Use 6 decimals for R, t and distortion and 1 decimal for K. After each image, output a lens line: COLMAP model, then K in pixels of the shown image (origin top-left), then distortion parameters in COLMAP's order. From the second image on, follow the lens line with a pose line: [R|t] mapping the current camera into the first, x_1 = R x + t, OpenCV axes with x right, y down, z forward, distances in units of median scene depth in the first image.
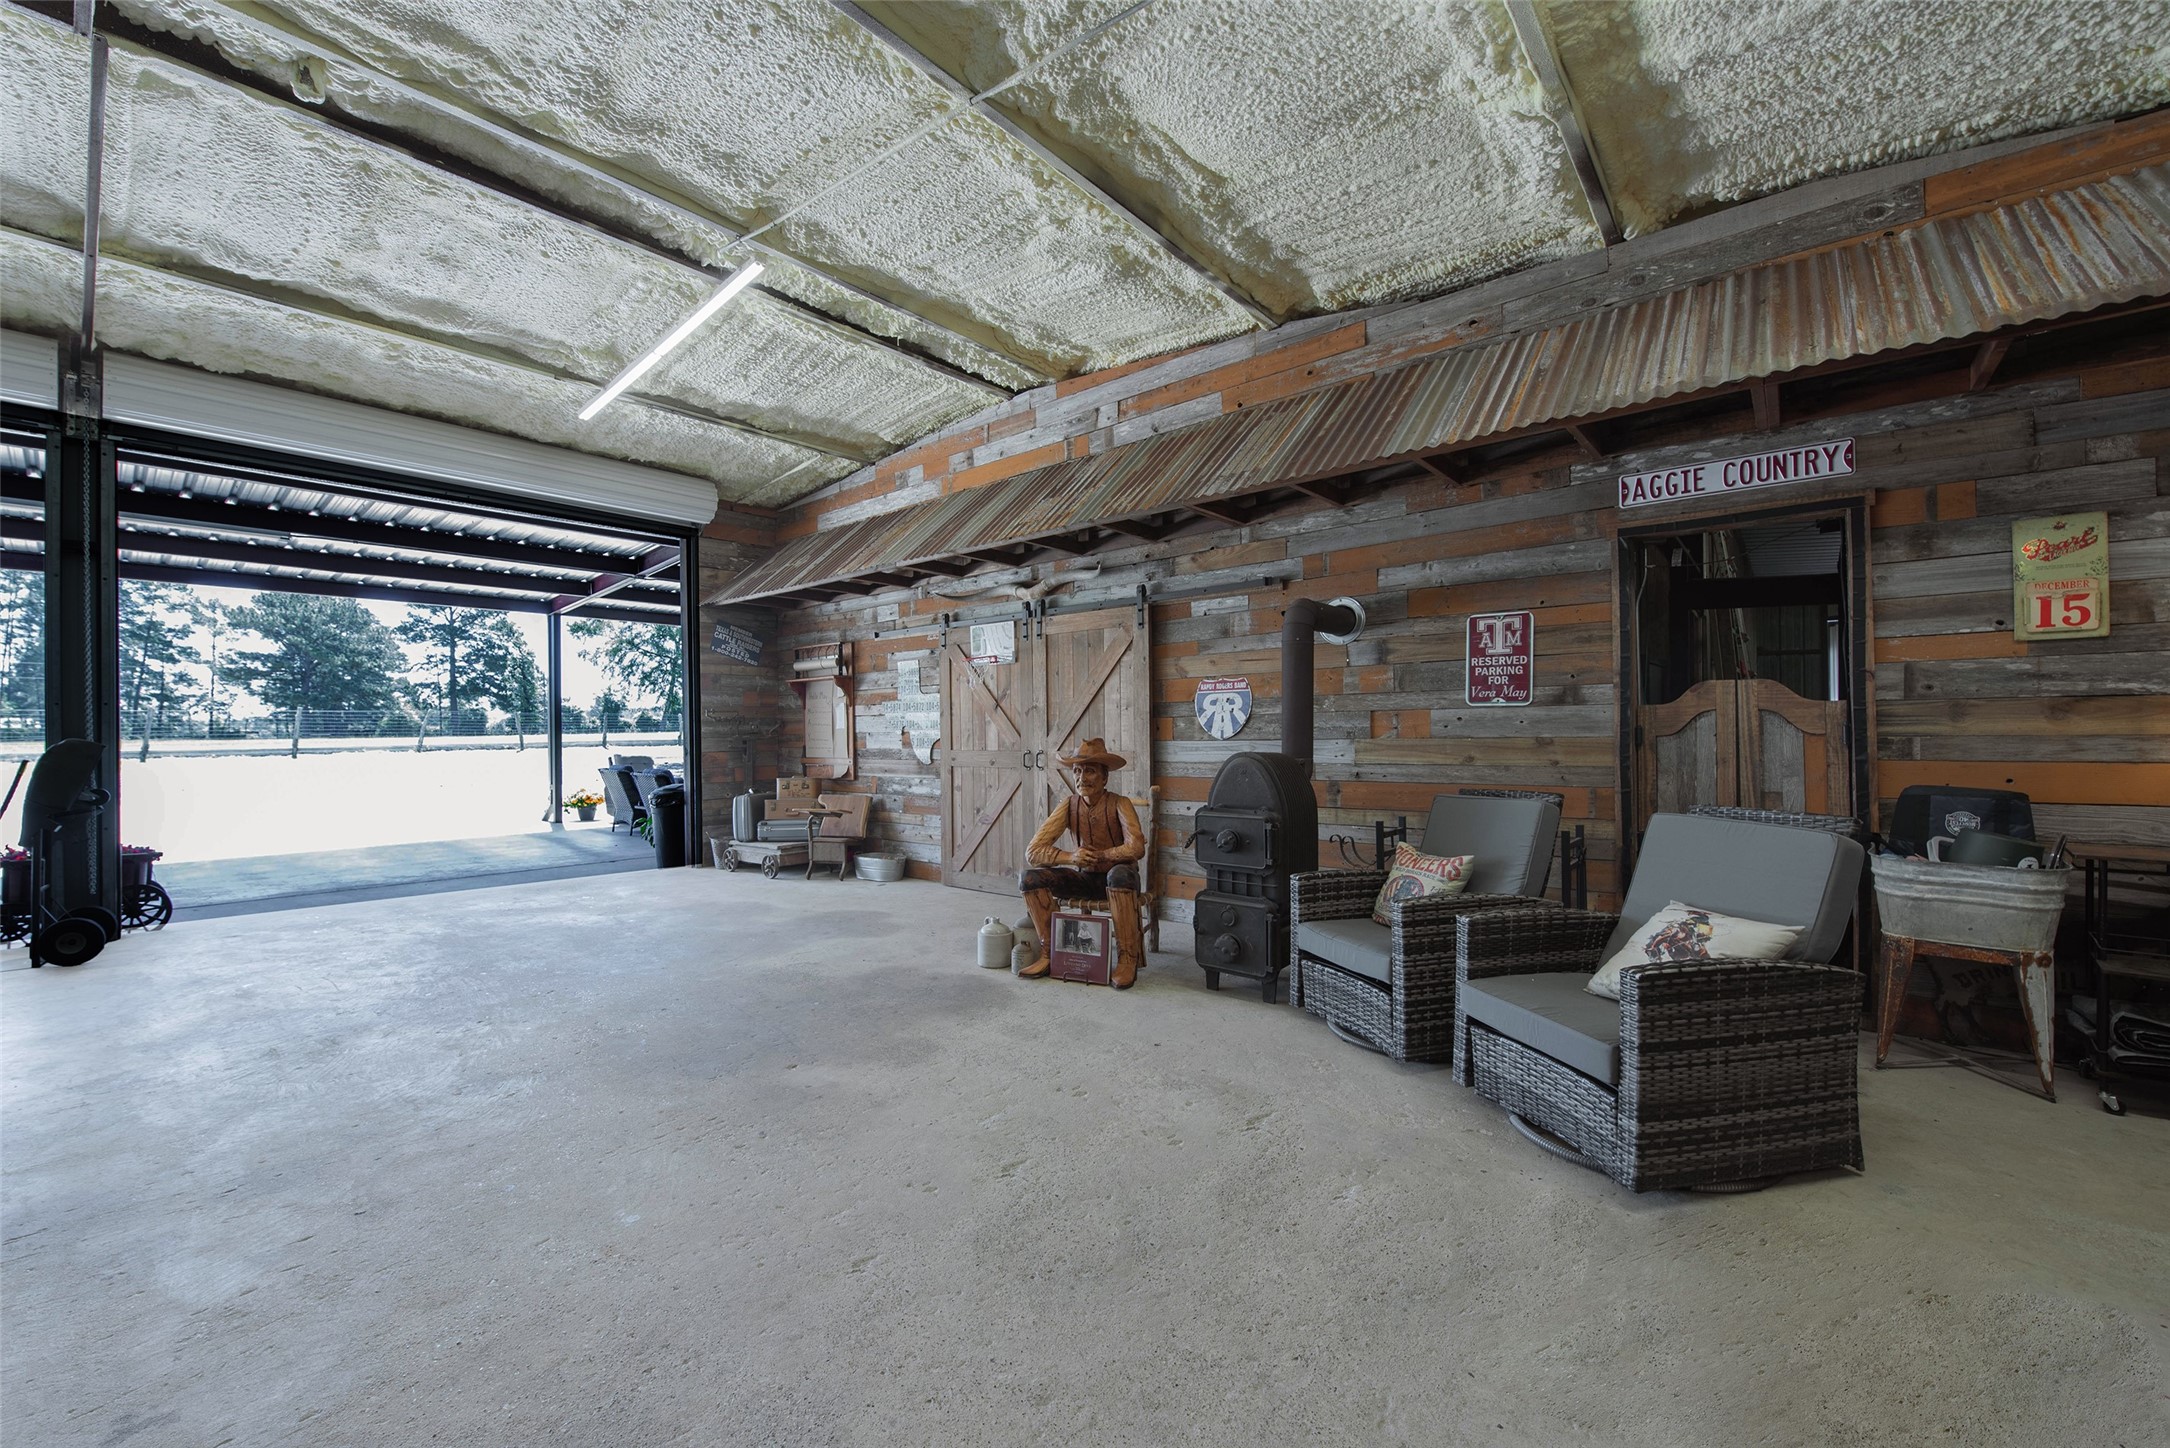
lens RADIAL K [[881.0, 0, 1091.1], [0, 881.0, 731.3], [0, 0, 1]] dist [-0.019810, -0.000453]
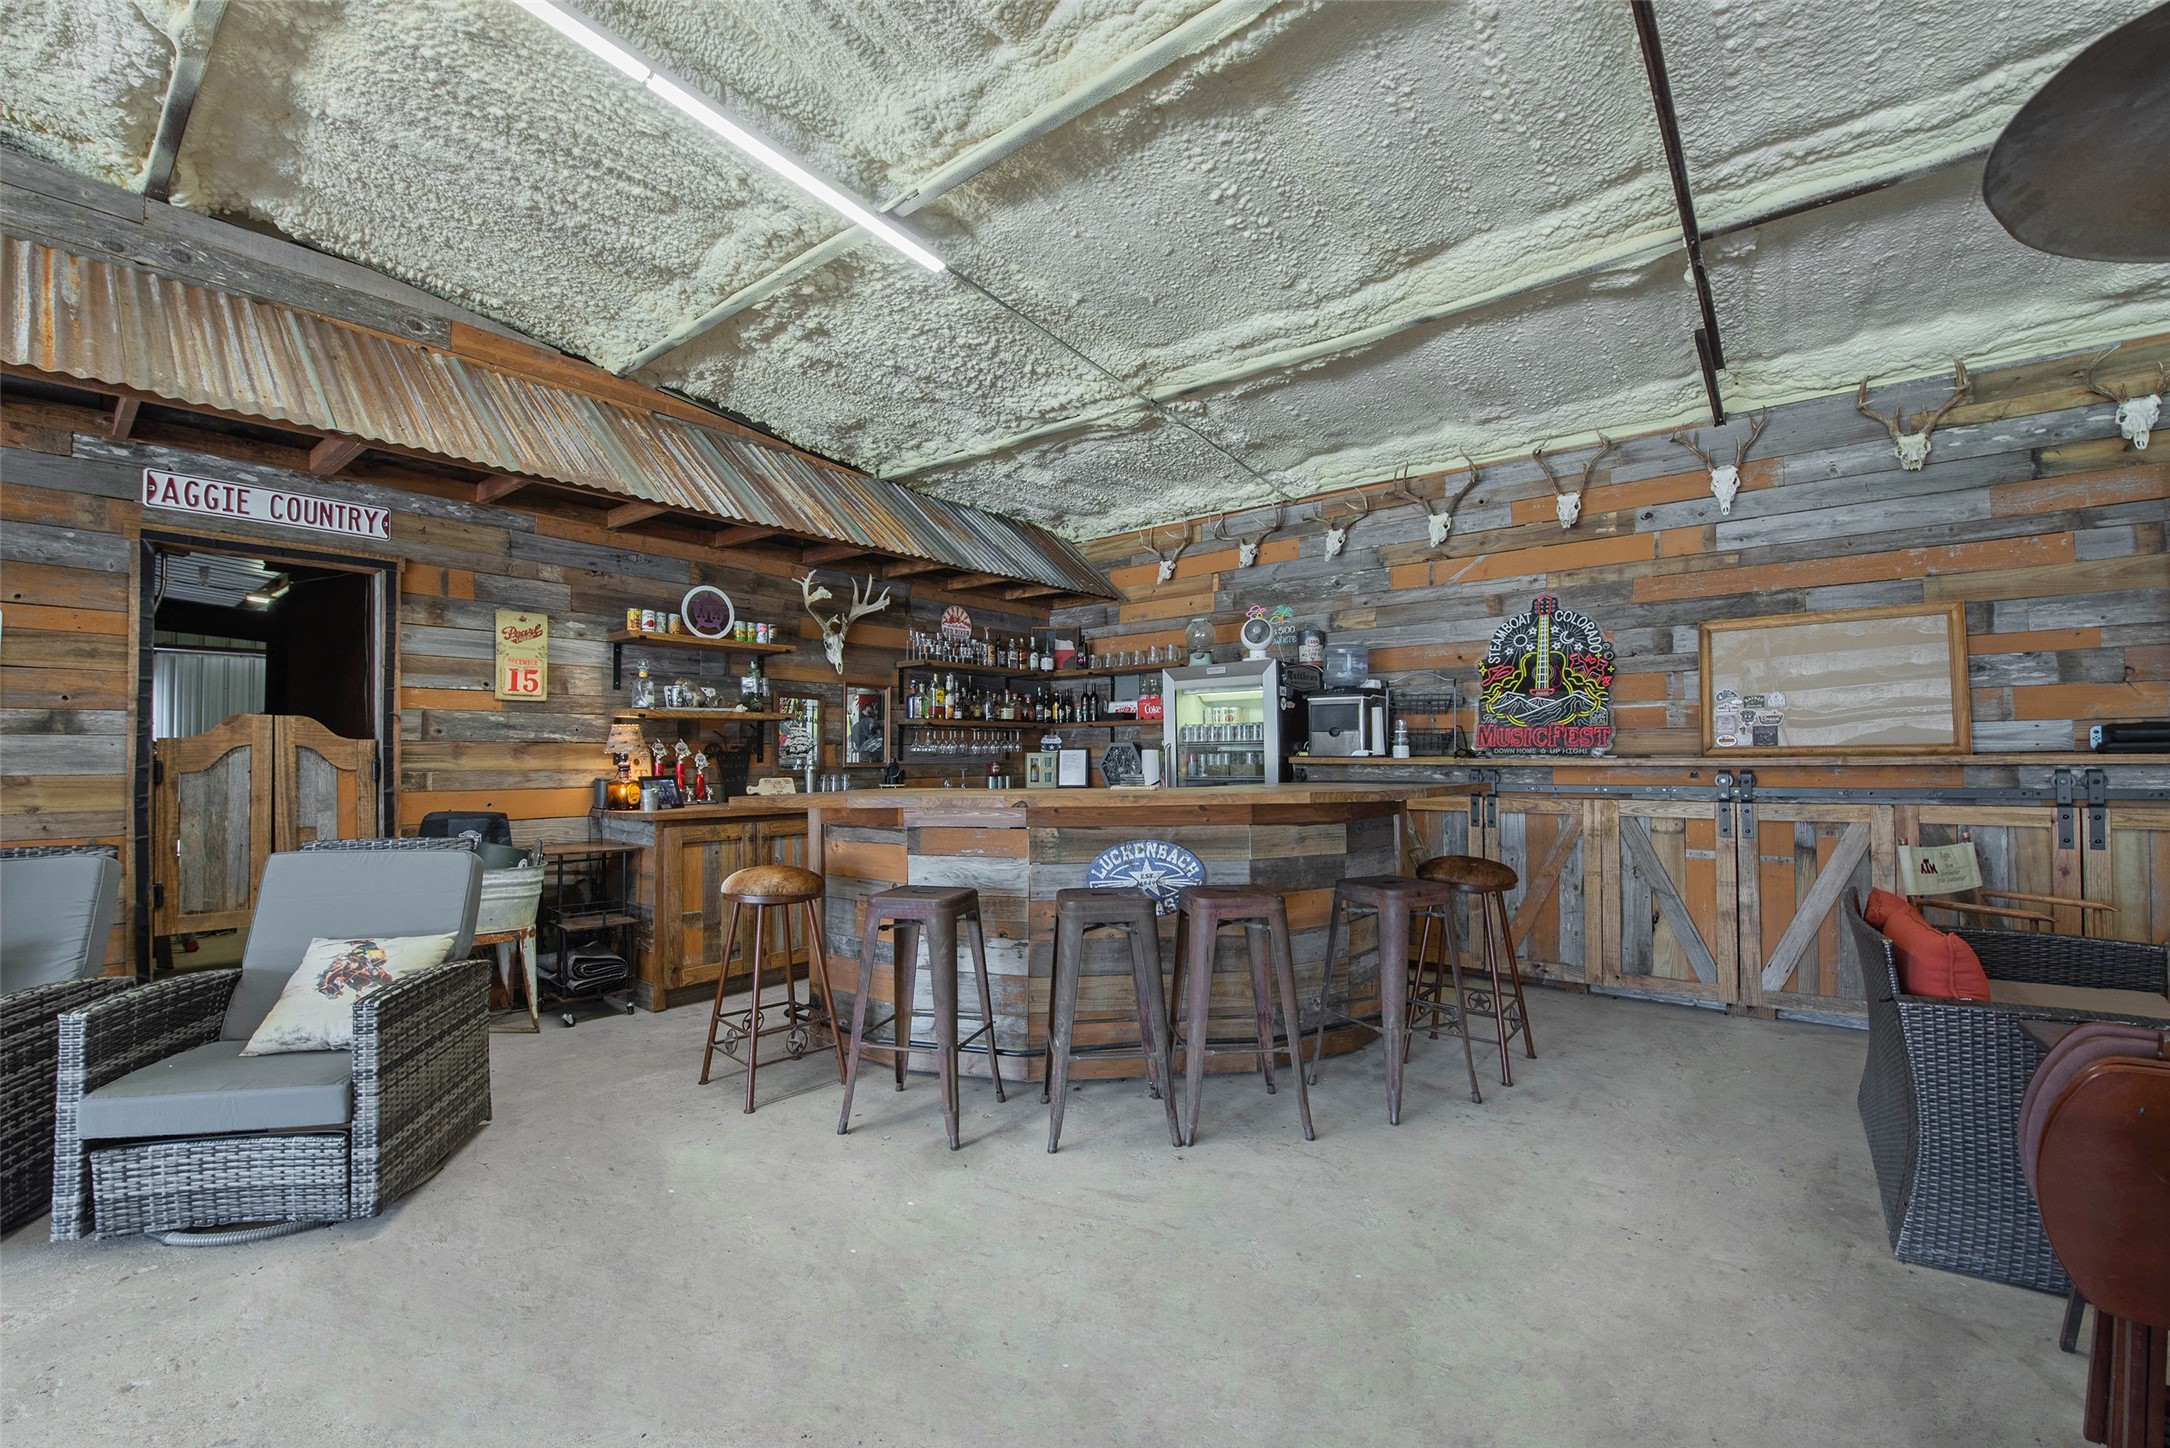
lens RADIAL K [[881.0, 0, 1091.1], [0, 881.0, 731.3], [0, 0, 1]] dist [-0.019810, -0.000453]
pose [[-0.040903, 0.039530, 0.998381, -0.294190], [0.003379, 0.999217, -0.039425, 0.000819], [-0.999157, 0.001760, -0.041004, 0.129446]]
